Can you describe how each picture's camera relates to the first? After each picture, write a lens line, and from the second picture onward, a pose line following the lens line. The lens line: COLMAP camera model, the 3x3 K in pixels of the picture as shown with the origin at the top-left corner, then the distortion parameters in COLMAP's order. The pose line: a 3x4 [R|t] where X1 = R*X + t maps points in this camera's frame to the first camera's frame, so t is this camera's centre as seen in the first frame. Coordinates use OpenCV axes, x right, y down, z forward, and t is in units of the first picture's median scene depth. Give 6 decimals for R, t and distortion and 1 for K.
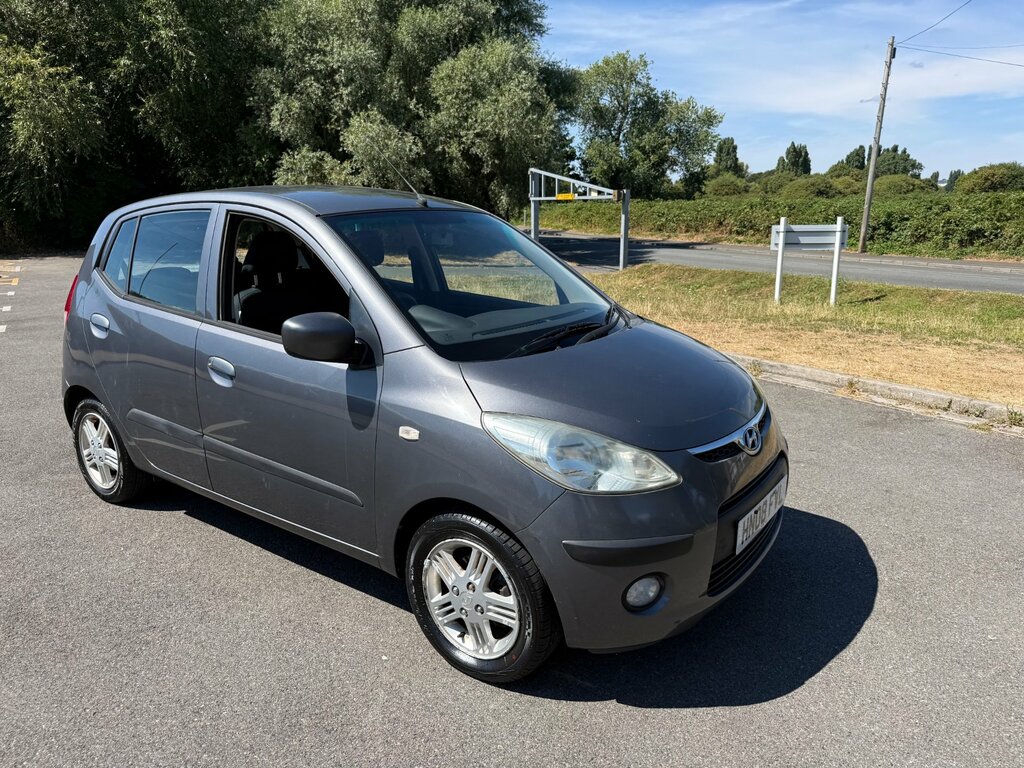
lens RADIAL K [[718.5, 0, 507.8], [0, 718.5, 385.5], [0, 0, 1]] dist [0.046600, -0.066276]
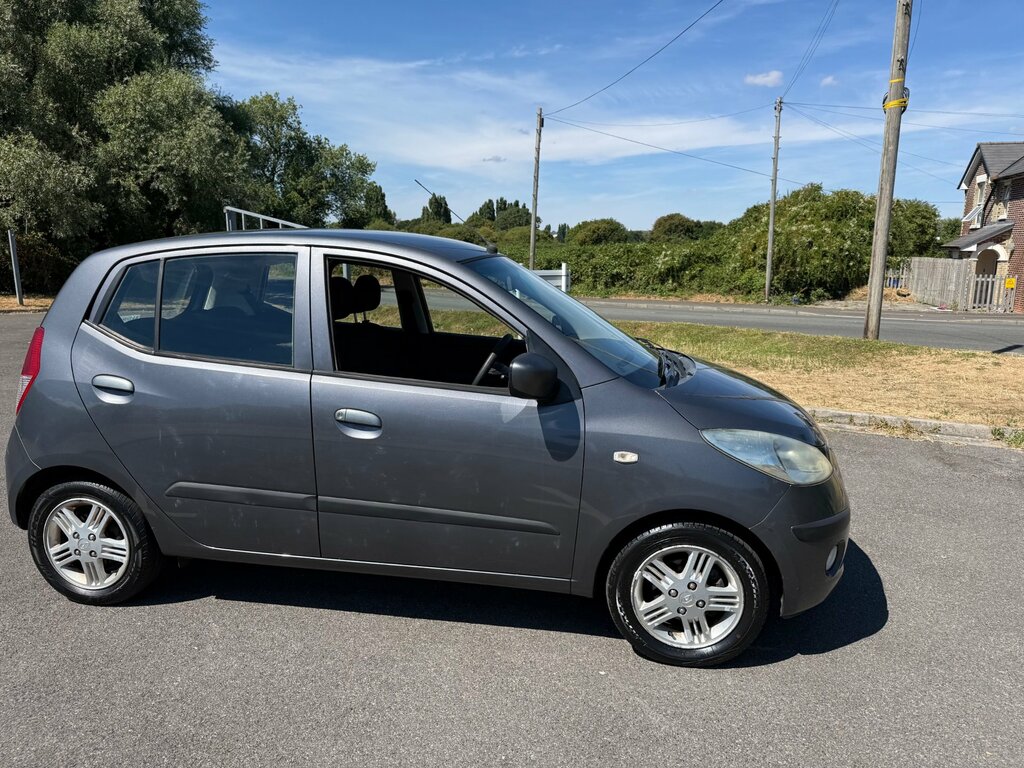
lens RADIAL K [[714.8, 0, 505.8], [0, 714.8, 391.5], [0, 0, 1]] dist [0.063812, -0.085923]
pose [[0.895034, -0.073031, 0.439978, -0.073359], [0.094268, 0.995192, -0.026576, -0.002173], [-0.435921, 0.065262, 0.897615, 0.008122]]
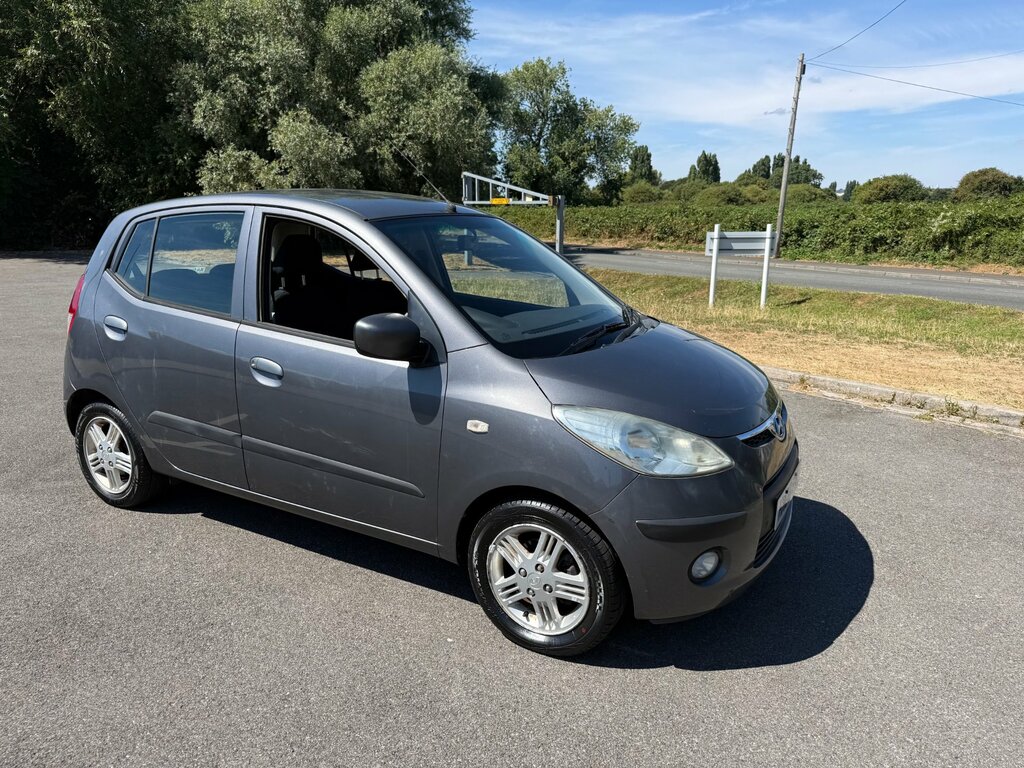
lens RADIAL K [[718.0, 0, 508.3], [0, 718.0, 388.4], [0, 0, 1]] dist [0.055329, -0.082673]
pose [[0.993967, -0.013430, 0.108855, -0.019511], [0.013514, 0.999909, -0.000027, 0.001024], [-0.108845, 0.001498, 0.994058, -0.005735]]
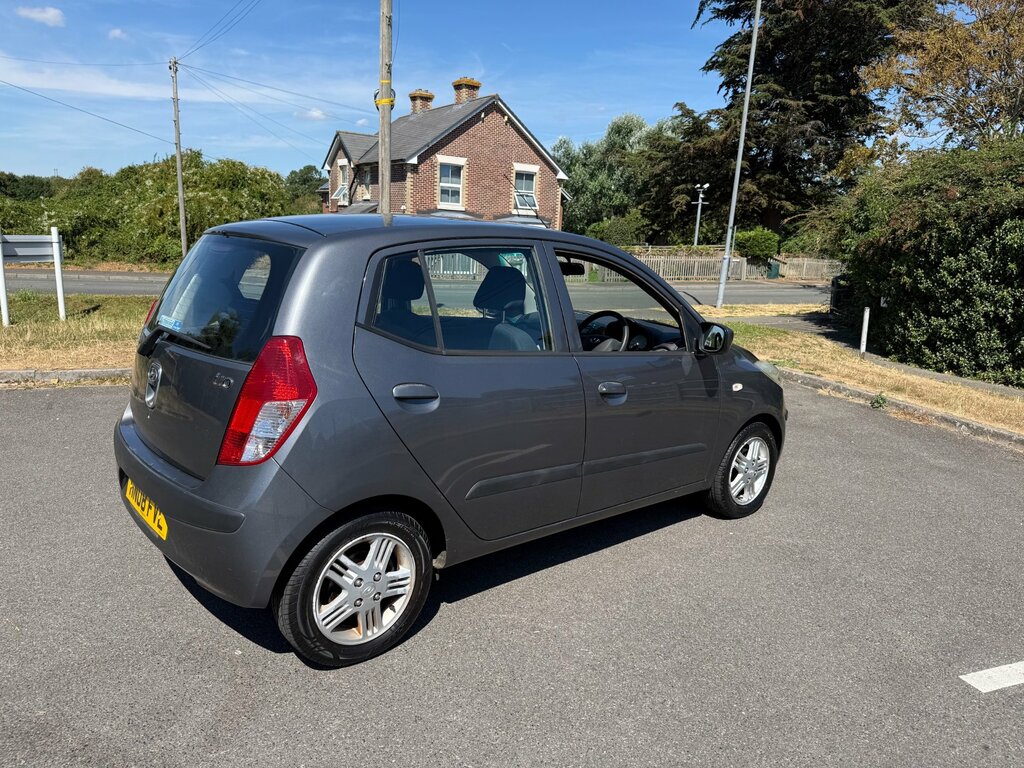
lens RADIAL K [[712.0, 0, 520.0], [0, 712.0, 395.3], [0, 0, 1]] dist [0.085216, -0.118852]
pose [[0.226363, -0.195234, 0.954276, -0.172279], [0.186274, 0.970302, 0.154326, -0.024904], [-0.956066, 0.142823, 0.256007, 0.099384]]
